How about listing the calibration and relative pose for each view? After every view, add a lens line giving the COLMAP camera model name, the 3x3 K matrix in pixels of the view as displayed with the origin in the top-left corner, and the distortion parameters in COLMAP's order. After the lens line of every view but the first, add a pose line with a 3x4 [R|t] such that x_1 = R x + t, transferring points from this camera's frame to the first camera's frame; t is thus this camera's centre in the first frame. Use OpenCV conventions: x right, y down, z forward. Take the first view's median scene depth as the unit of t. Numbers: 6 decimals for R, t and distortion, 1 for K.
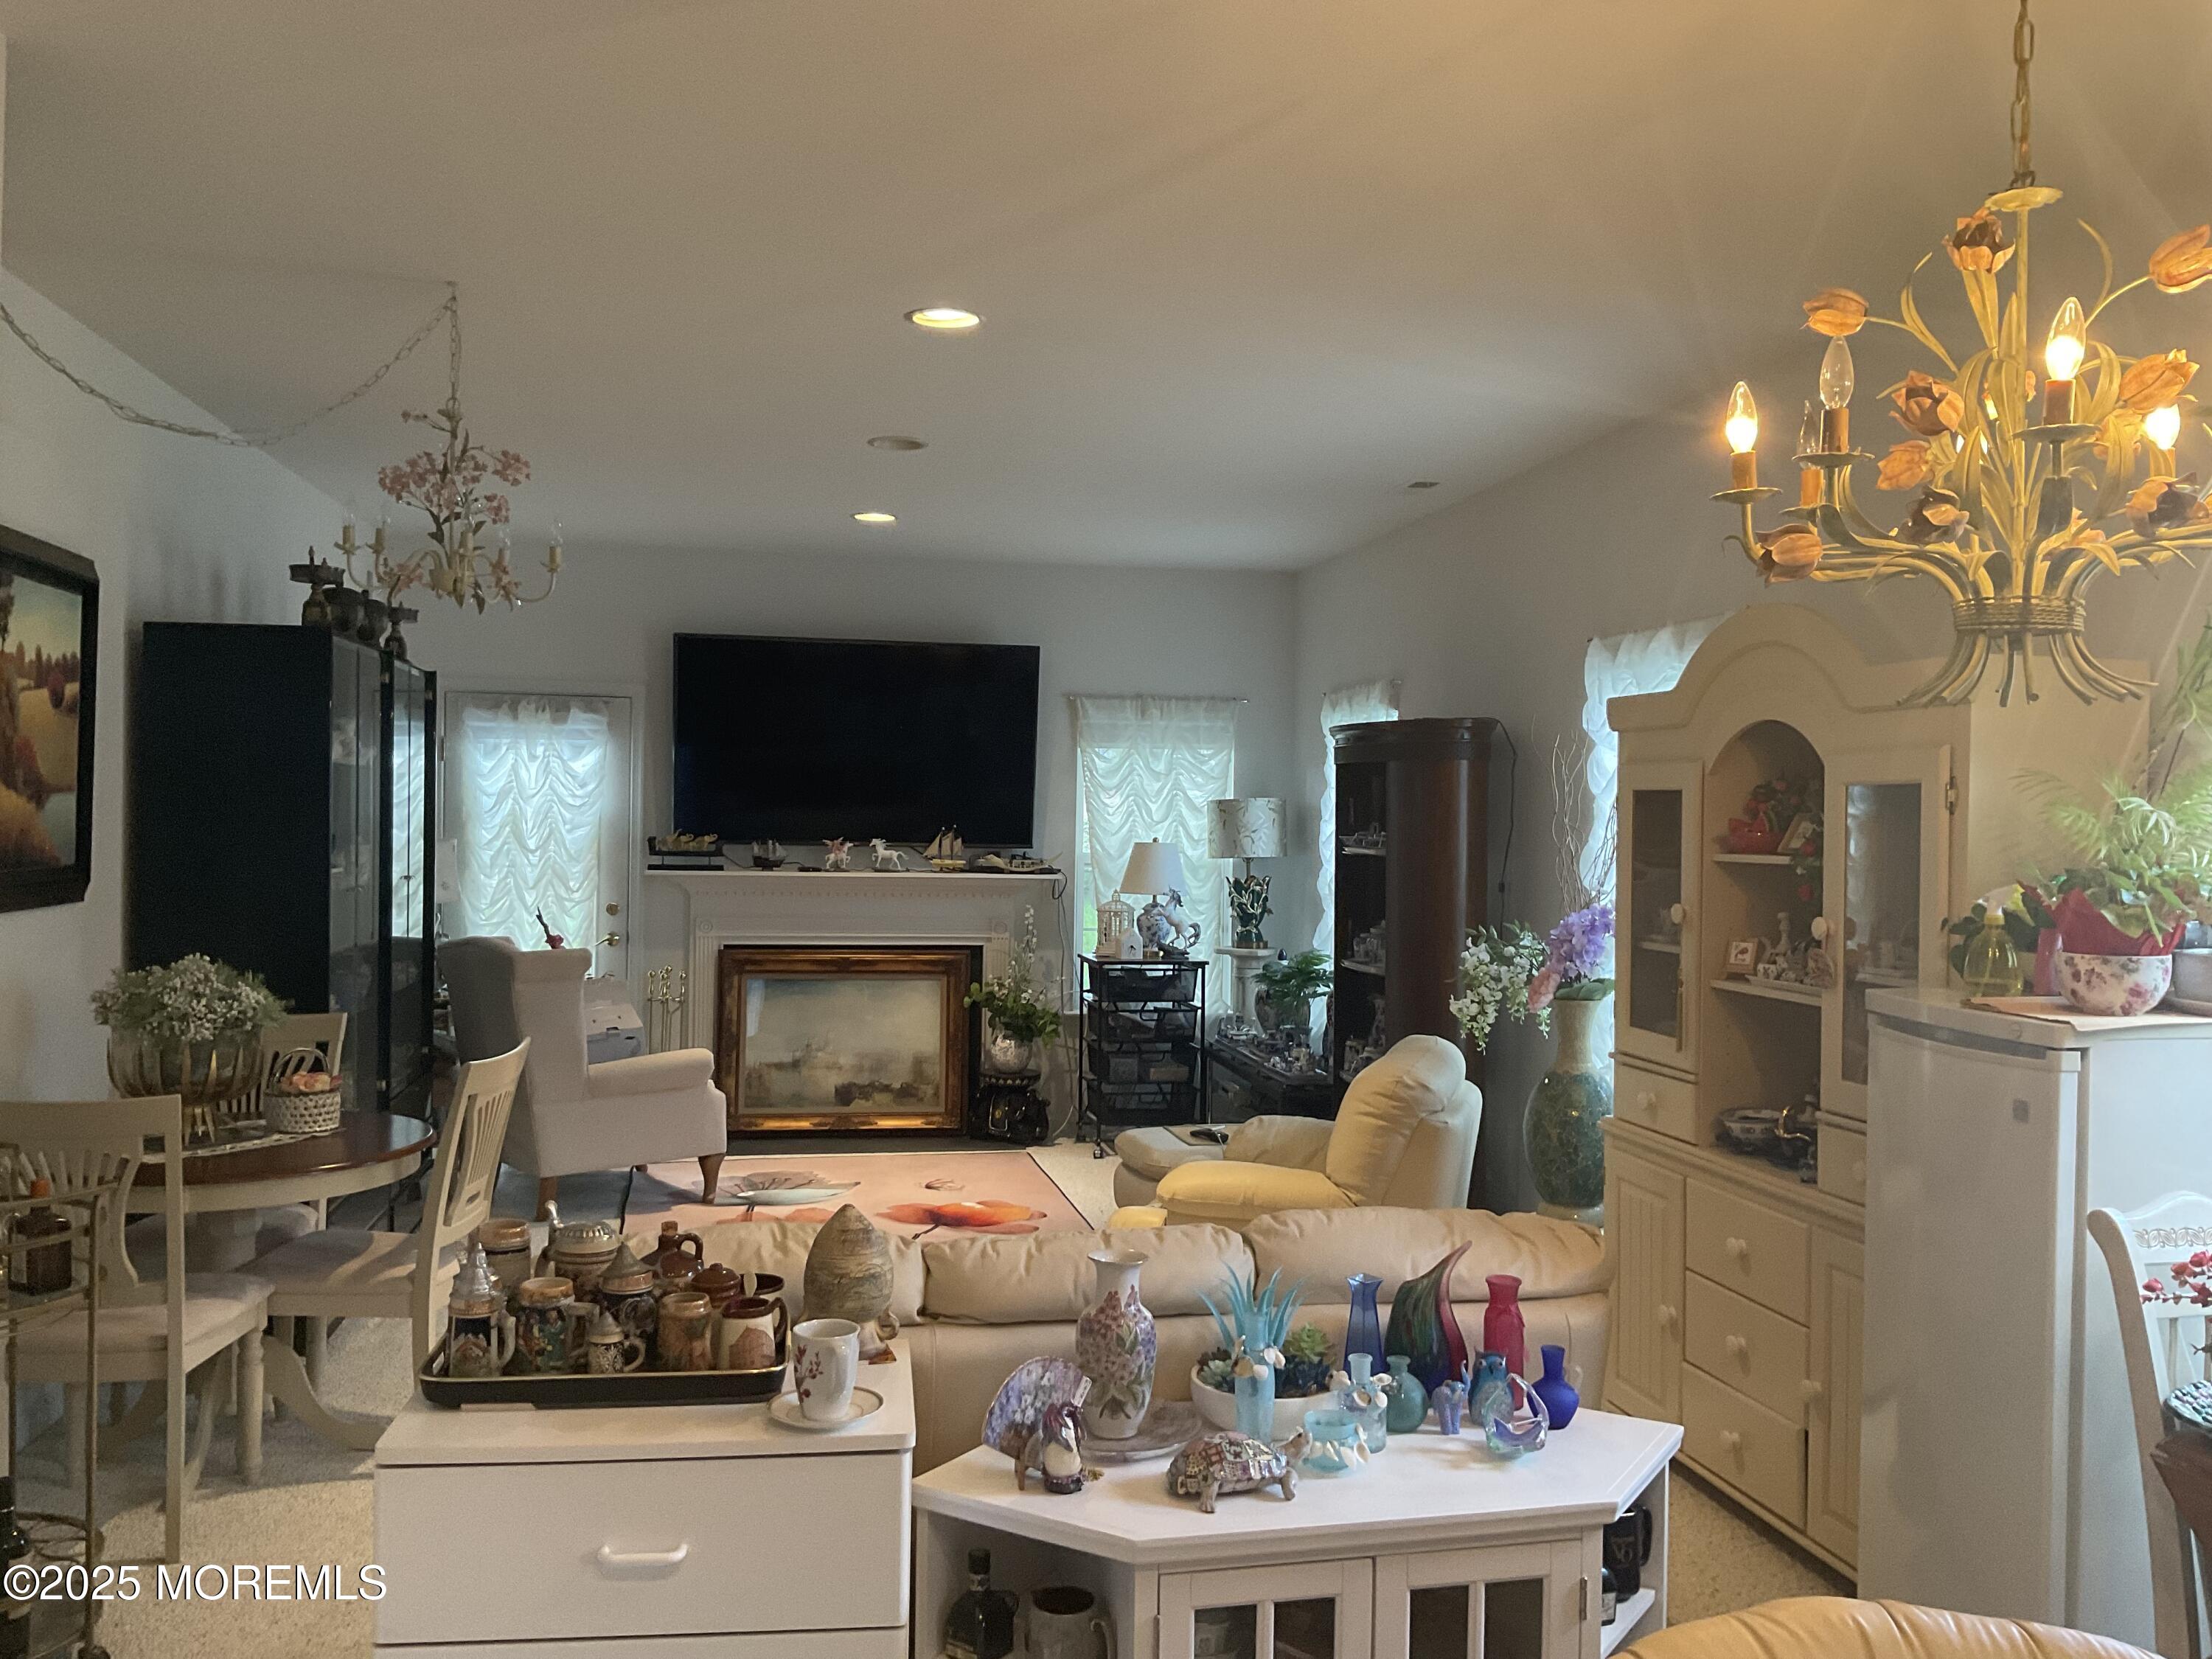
lens RADIAL K [[1864.1, 0, 1069.0], [0, 1864.1, 834.5], [0, 0, 1]] dist [0.114310, -0.249833]
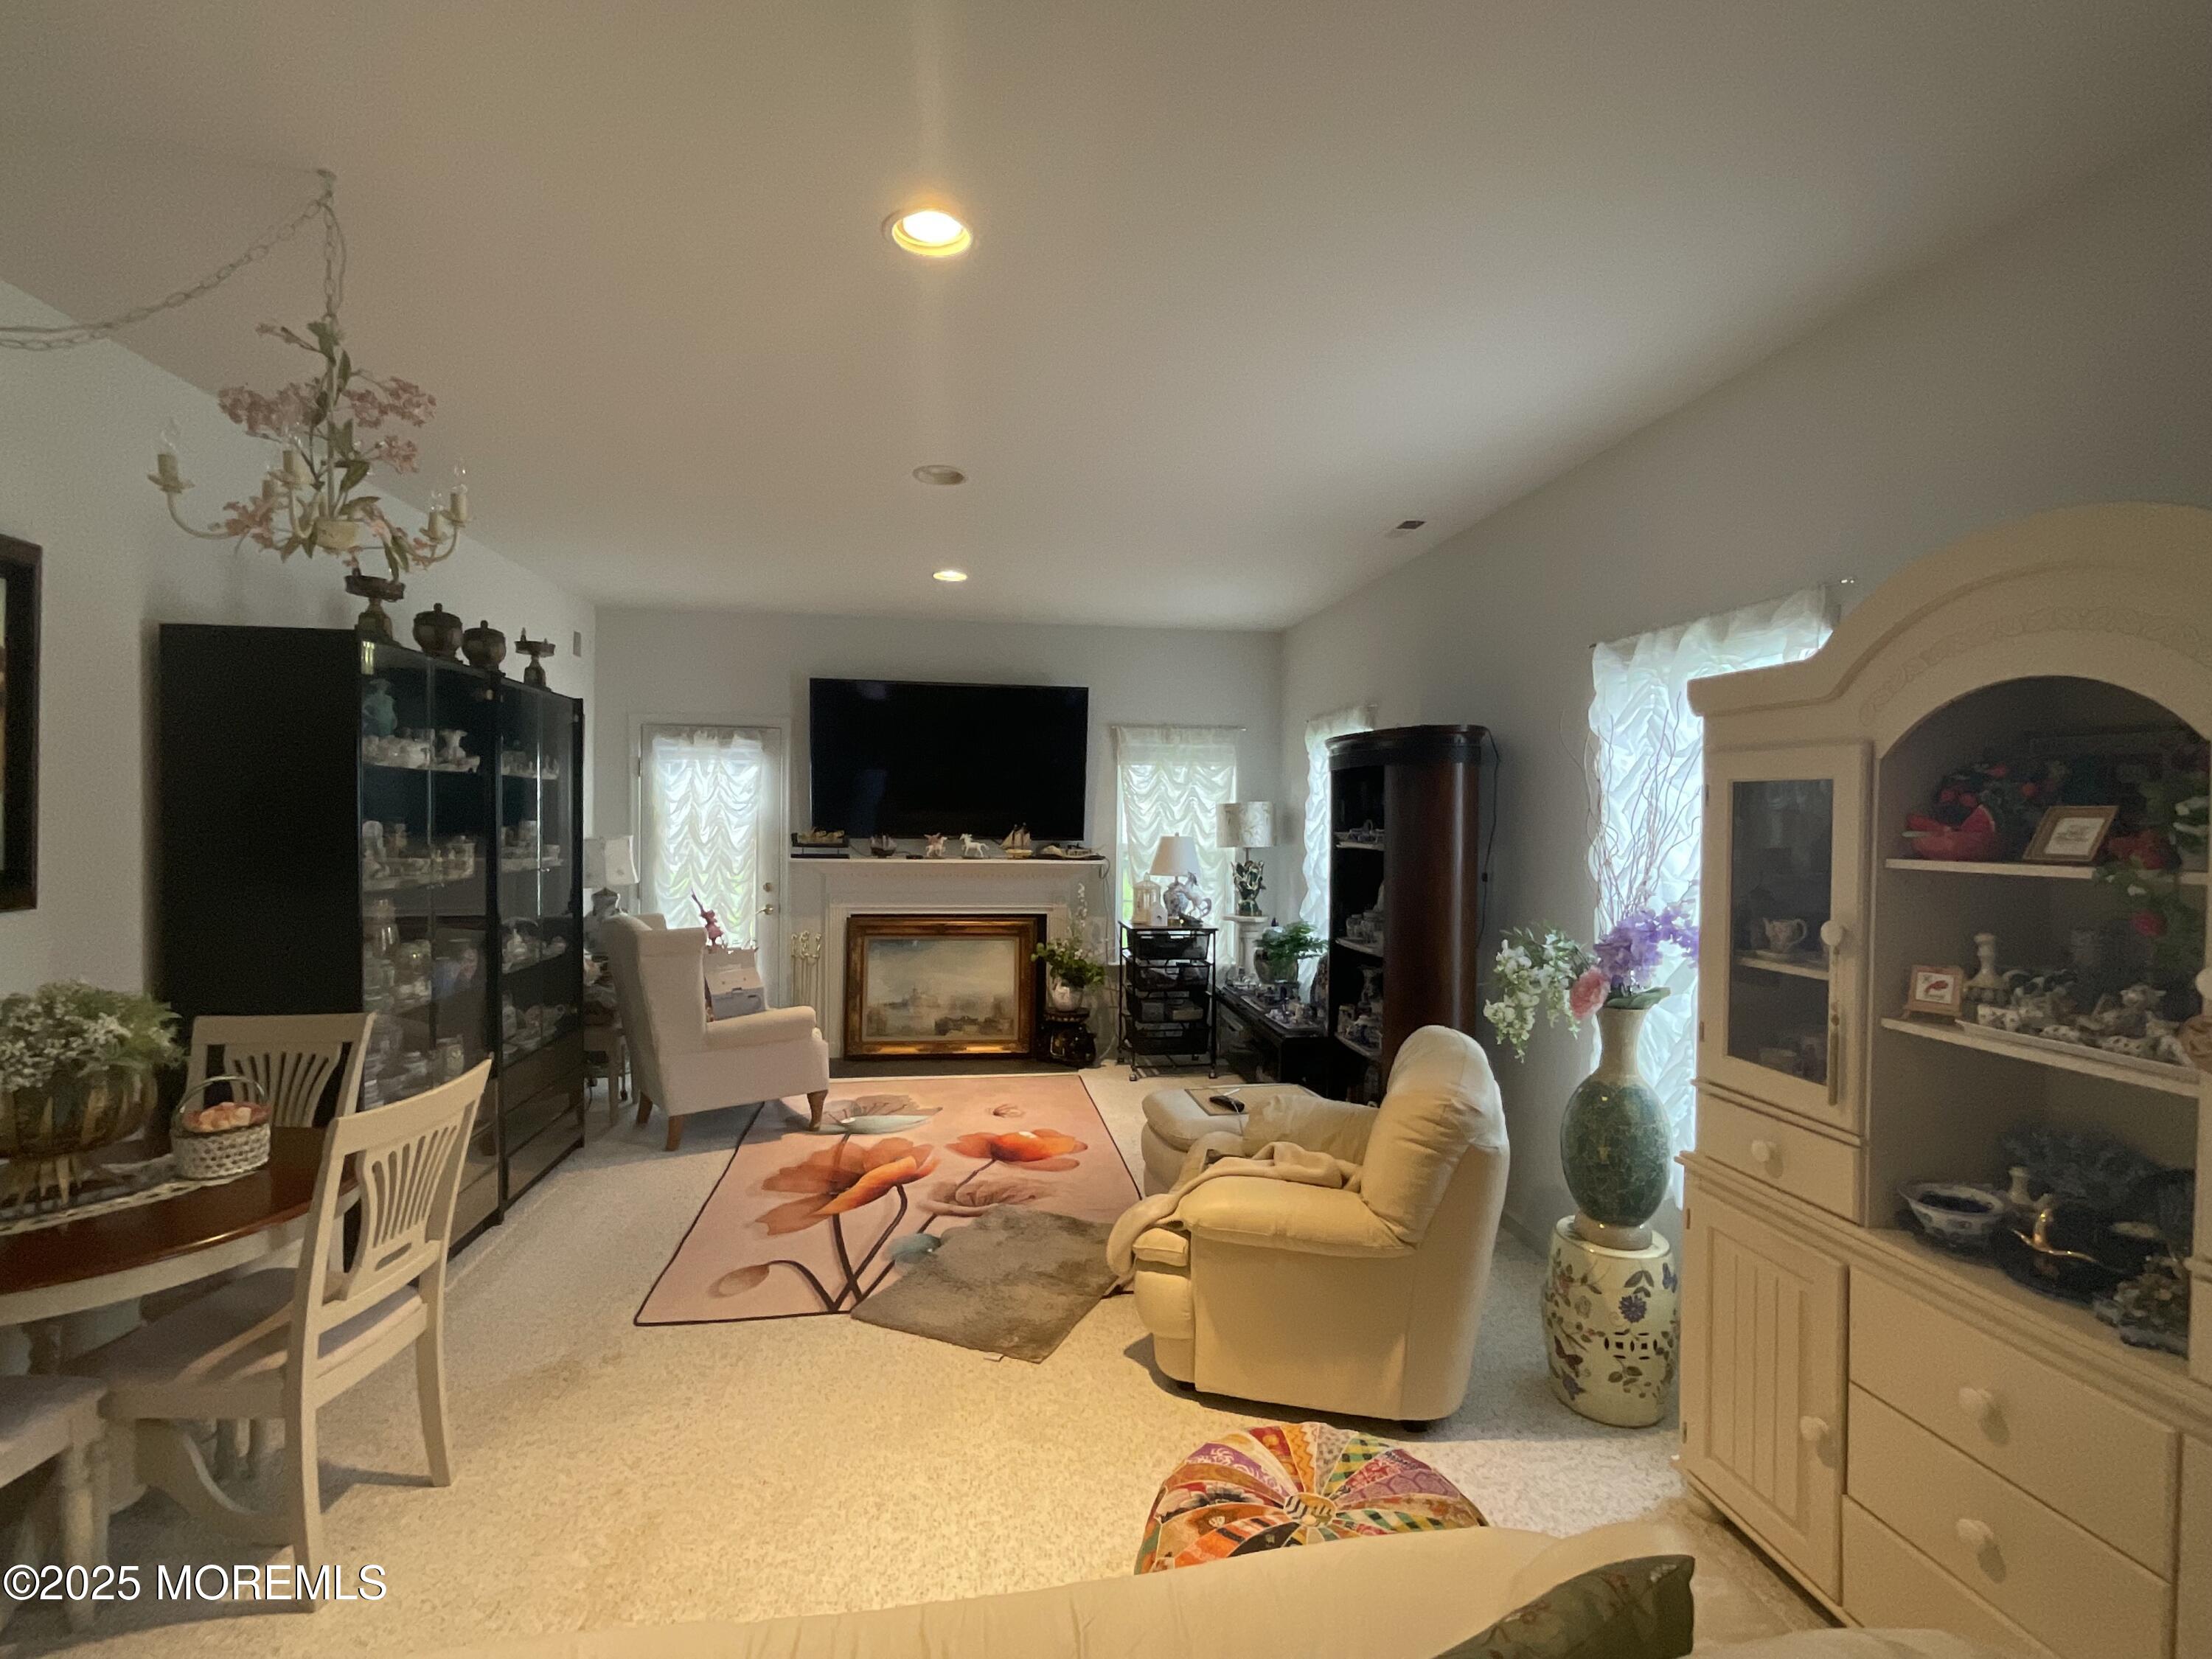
lens RADIAL K [[1005.7, 0, 1106.0], [0, 1005.7, 829.5], [0, 0, 1]] dist [-0.001166, 0.000127]
pose [[0.999730, -0.003100, -0.023037, 0.013023], [0.003155, 0.999992, 0.002349, -0.002195], [0.023030, -0.002421, 0.999732, 0.298375]]
